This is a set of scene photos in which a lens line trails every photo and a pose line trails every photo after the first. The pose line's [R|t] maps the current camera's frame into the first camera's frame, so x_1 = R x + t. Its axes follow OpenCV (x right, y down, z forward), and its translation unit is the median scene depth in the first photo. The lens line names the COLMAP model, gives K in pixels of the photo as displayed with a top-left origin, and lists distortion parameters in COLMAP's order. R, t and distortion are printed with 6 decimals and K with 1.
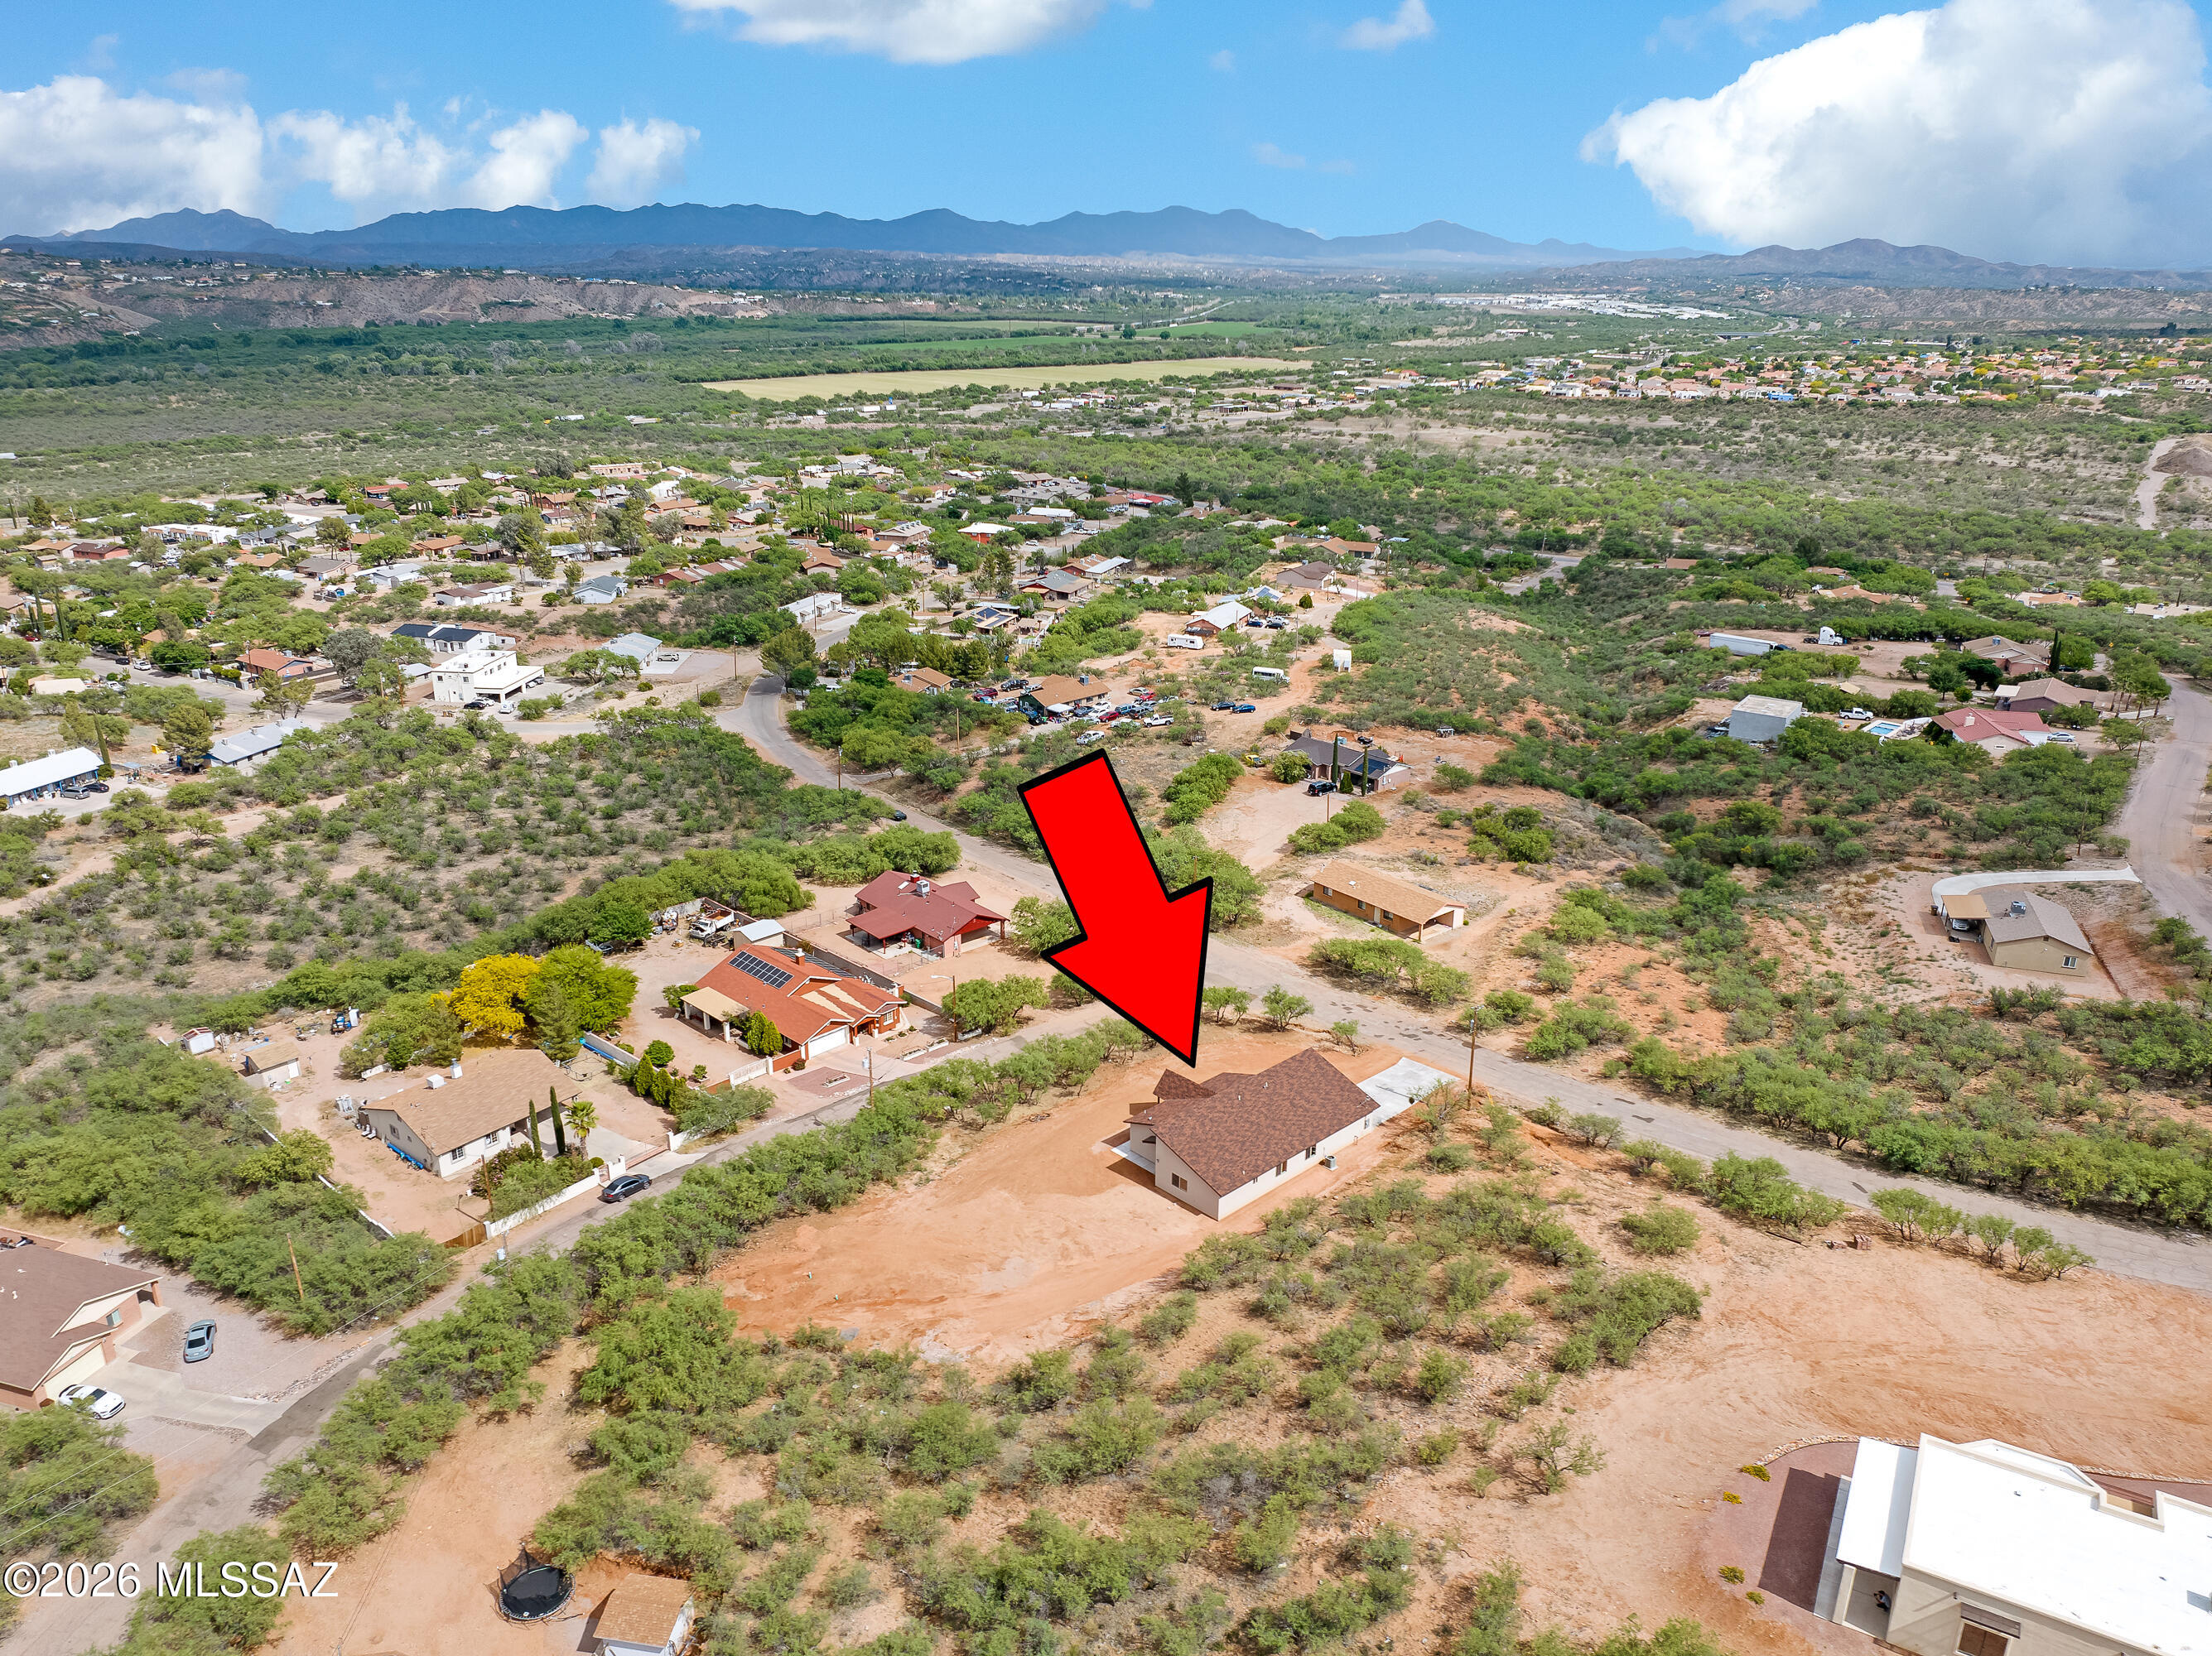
lens RADIAL K [[1583.8, 0, 1109.0], [0, 1583.8, 815.3], [0, 0, 1]] dist [-0.039330, 0.004540]
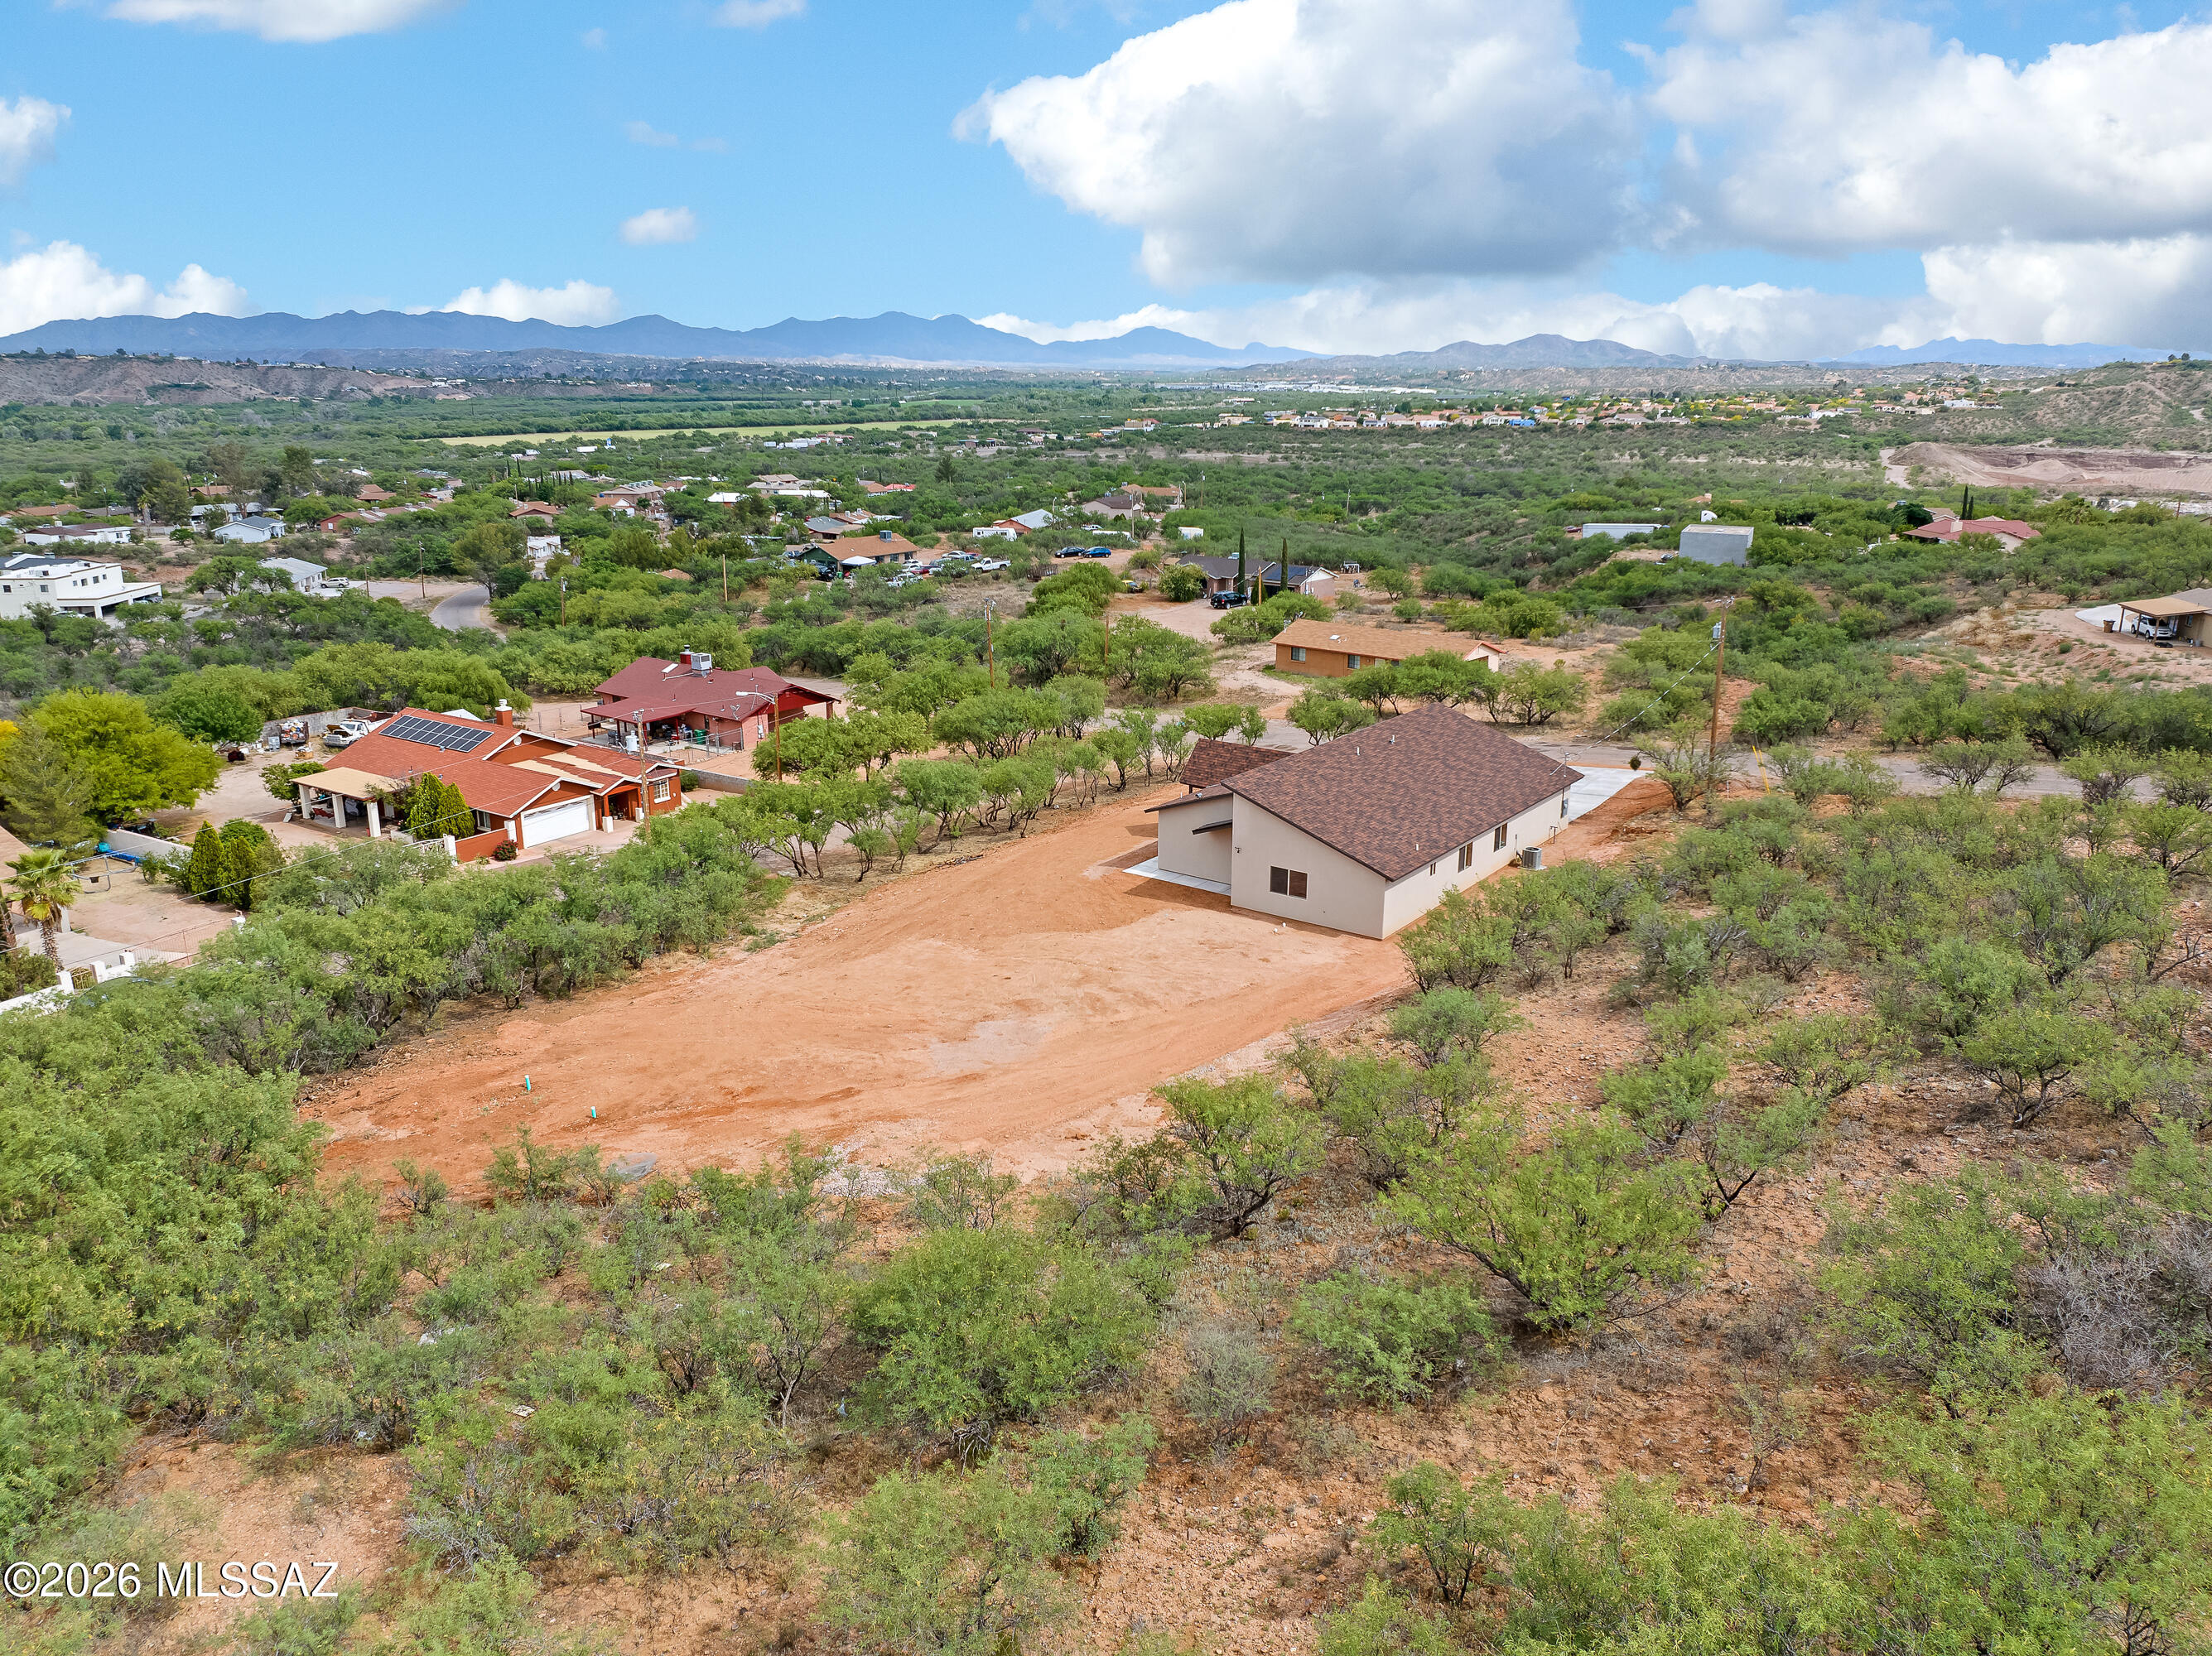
lens RADIAL K [[1583.8, 0, 1108.3], [0, 1583.8, 811.1], [0, 0, 1]] dist [-0.039330, 0.004540]
pose [[0.985471, -0.048770, 0.162689, -0.071942], [0.059431, 0.996348, -0.061314, 0.183173], [-0.159104, 0.070092, 0.984771, 0.395095]]
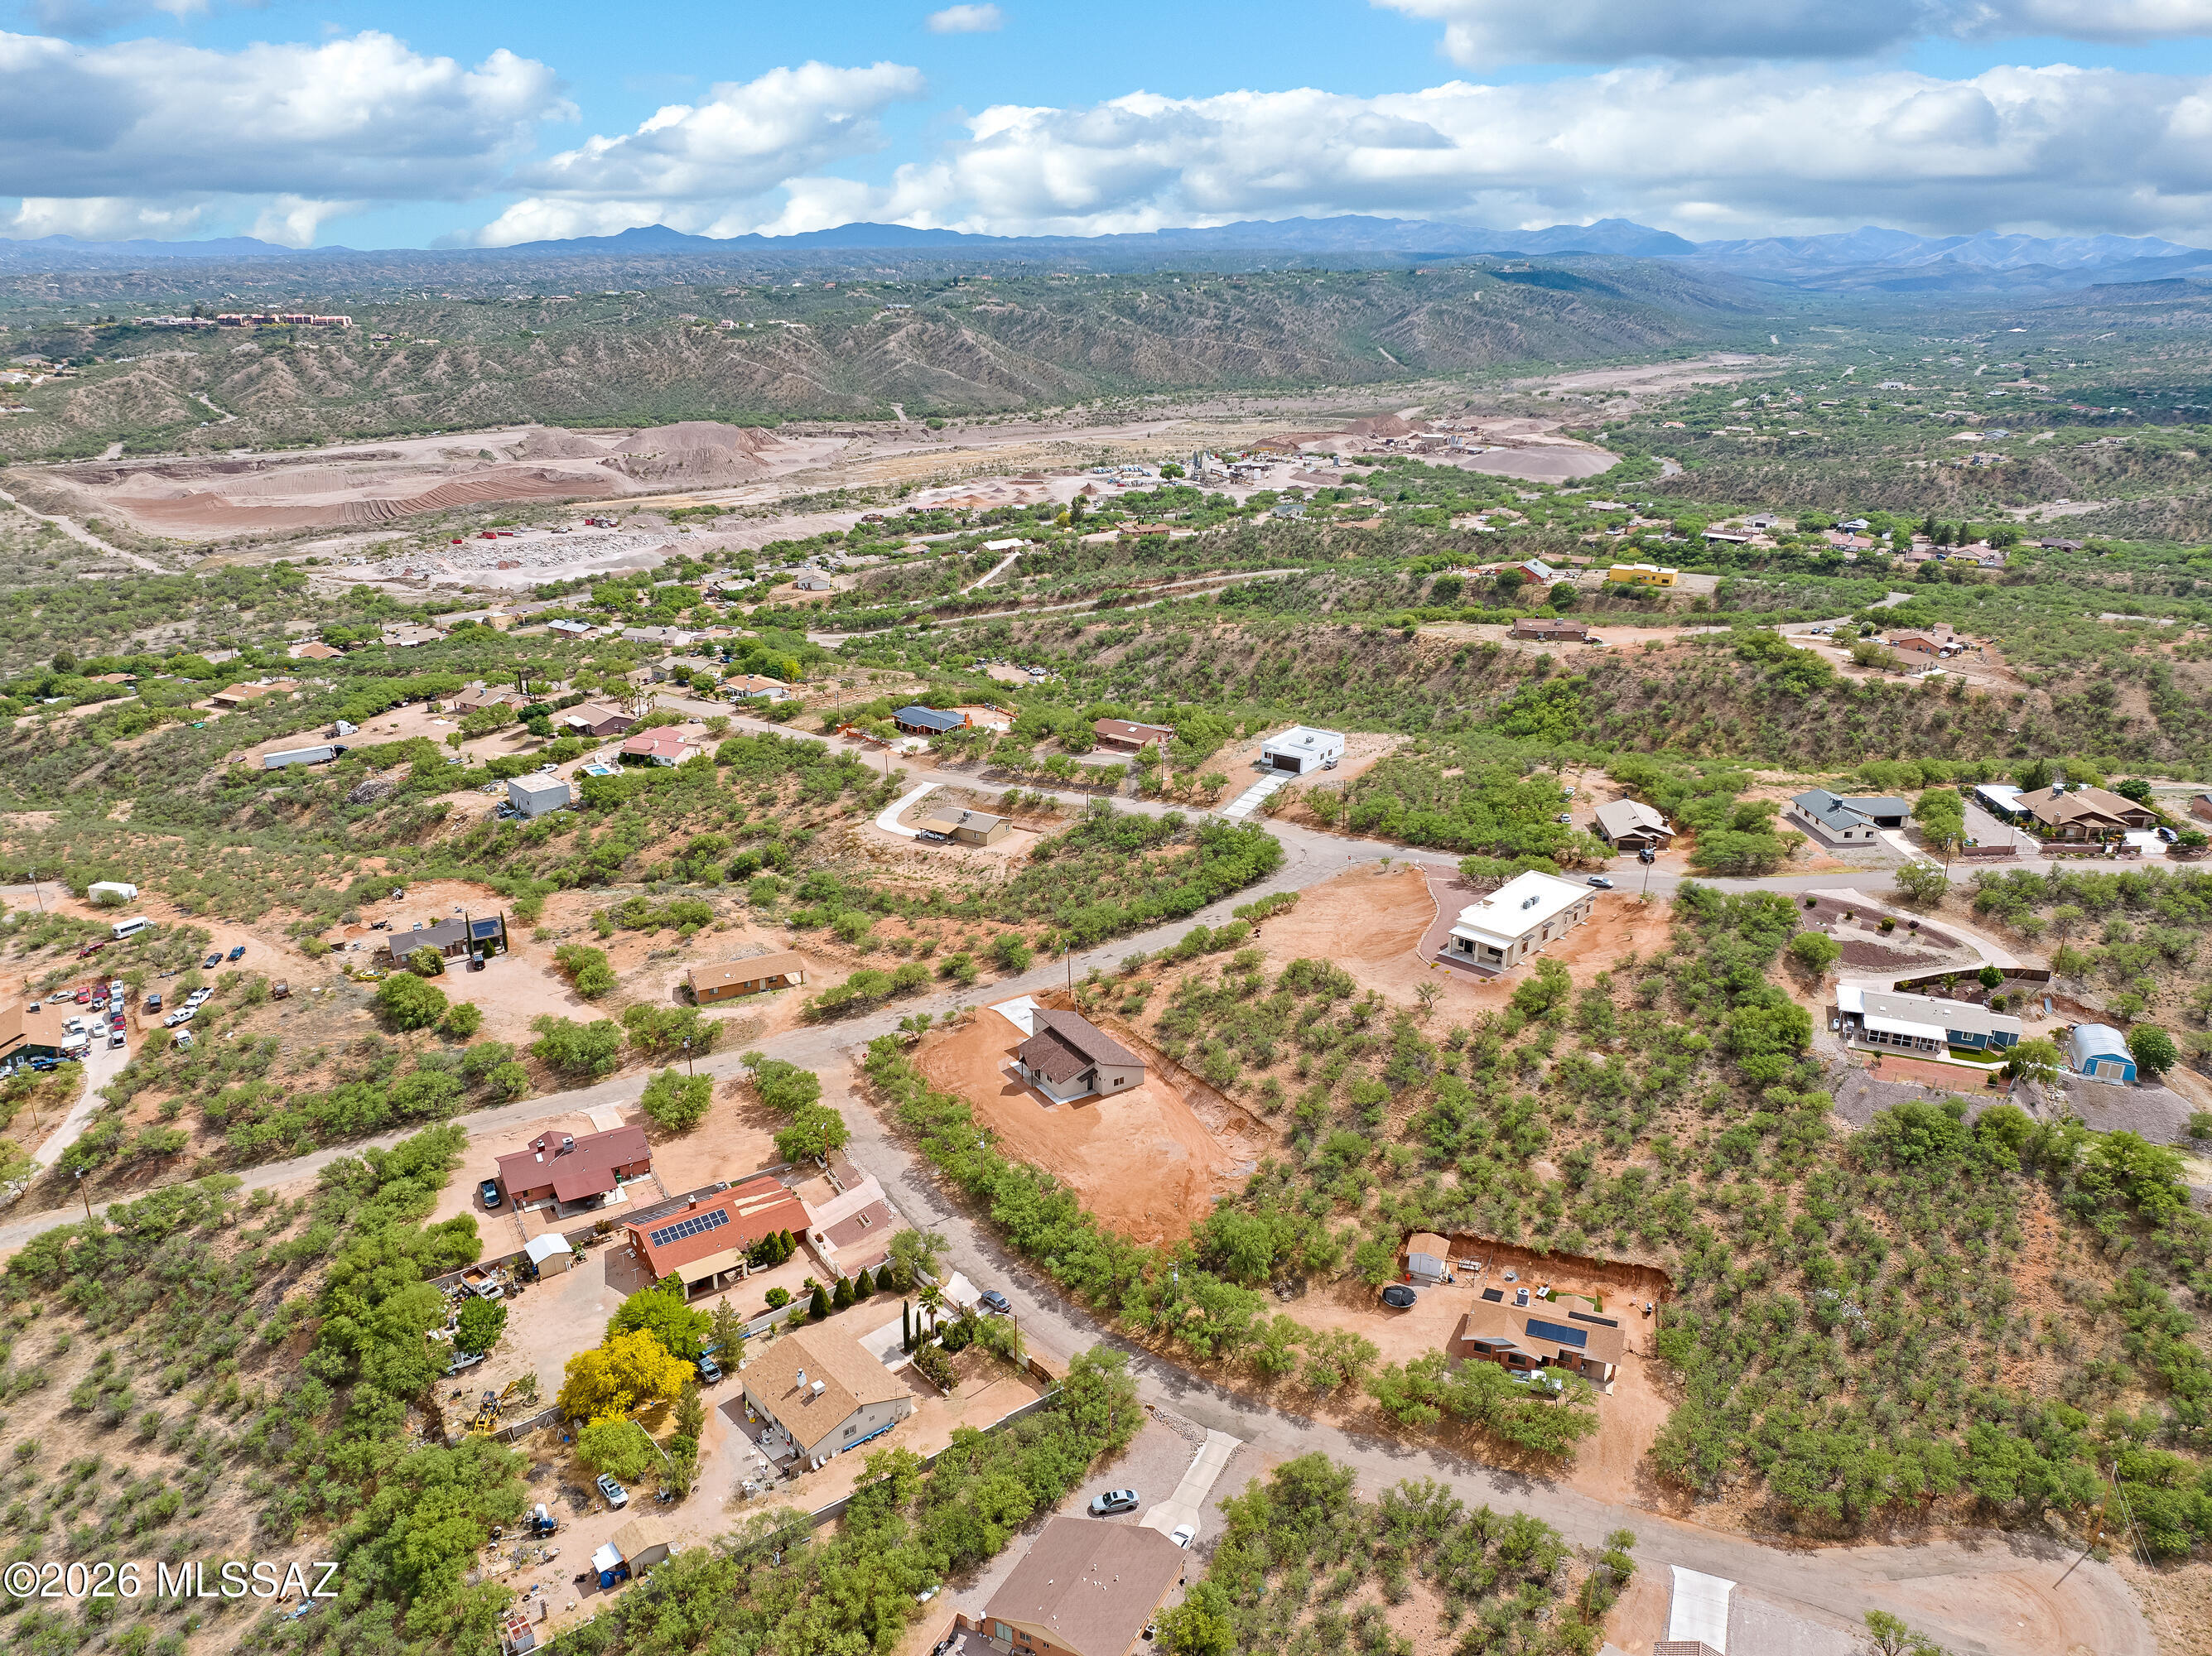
lens RADIAL K [[1583.8, 0, 1106.0], [0, 1583.8, 838.5], [0, 0, 1]] dist [-0.039330, 0.004540]
pose [[0.202358, -0.339900, 0.918433, -1.135849], [0.317647, 0.909912, 0.266759, -0.371893], [-0.926365, 0.237757, 0.292096, 0.340150]]
